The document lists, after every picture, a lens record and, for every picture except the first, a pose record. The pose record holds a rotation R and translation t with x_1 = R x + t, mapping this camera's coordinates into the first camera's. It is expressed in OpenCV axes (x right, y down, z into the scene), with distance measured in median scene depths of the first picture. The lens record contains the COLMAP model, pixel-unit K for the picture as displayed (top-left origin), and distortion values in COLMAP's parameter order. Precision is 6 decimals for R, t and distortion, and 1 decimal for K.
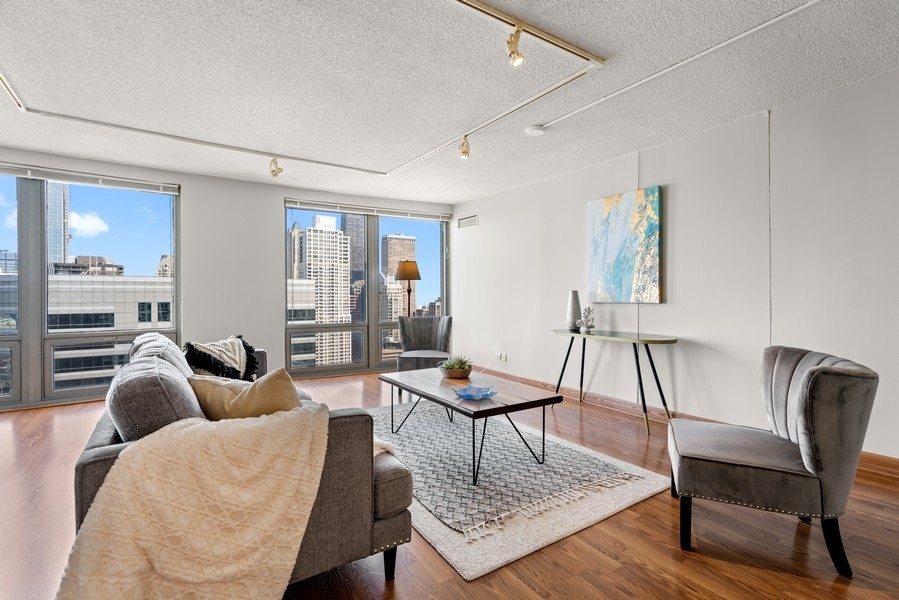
lens RADIAL K [[410.5, 0, 459.6], [0, 410.5, 298.6], [0, 0, 1]] dist [-0.012308, 0.000039]
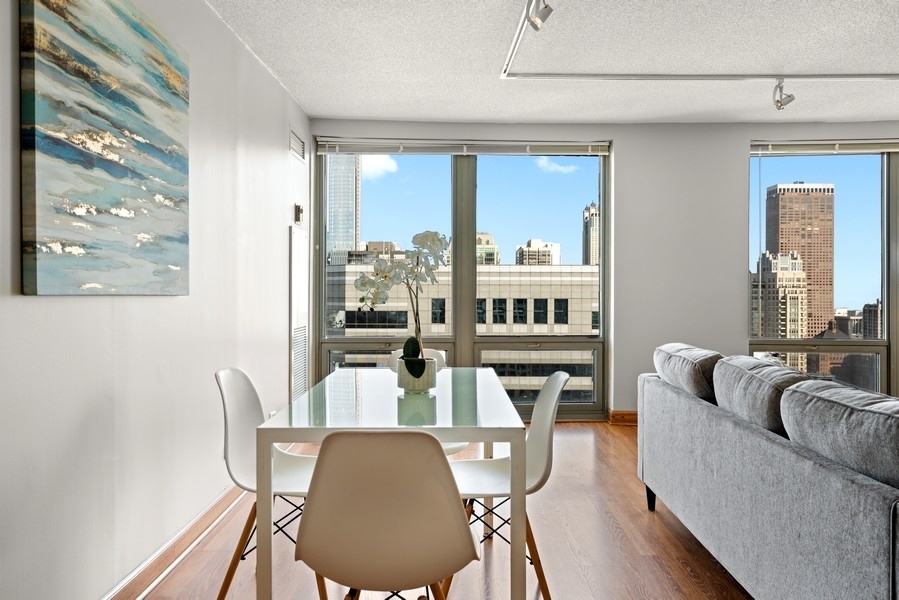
lens RADIAL K [[657.9, 0, 446.3], [0, 657.9, 299.4], [0, 0, 1]] dist [0.002717, -0.002099]
pose [[0.806547, 0.013601, -0.591013, -0.196938], [-0.010051, 0.999906, 0.009294, -0.002066], [0.591084, -0.001556, 0.806608, -0.114960]]
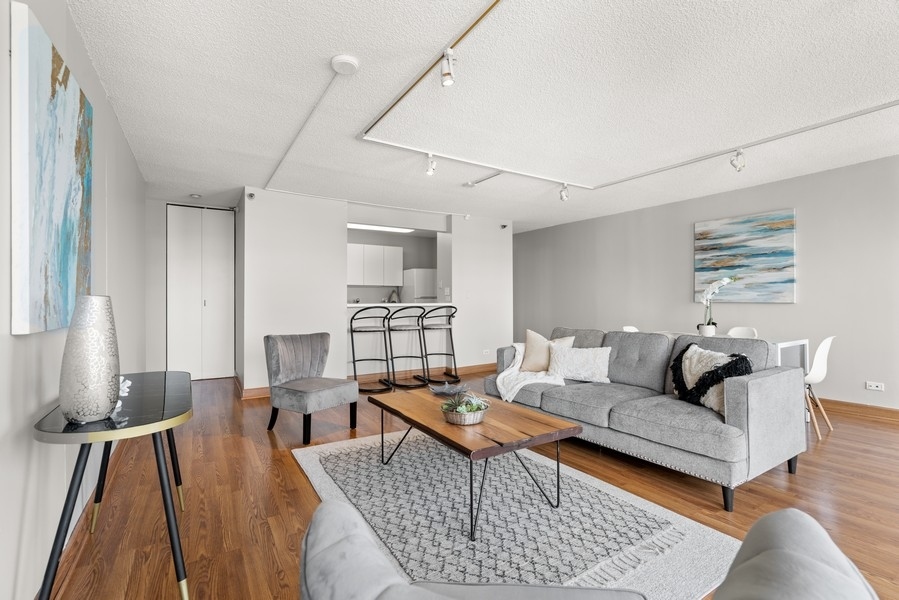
lens RADIAL K [[410.5, 0, 441.0], [0, 410.5, 302.7], [0, 0, 1]] dist [-0.012308, 0.000039]
pose [[-0.997672, 0.006464, 0.067883, -0.011498], [0.007188, 0.999920, 0.010432, -0.013056], [-0.067810, 0.010896, -0.997639, 1.089671]]
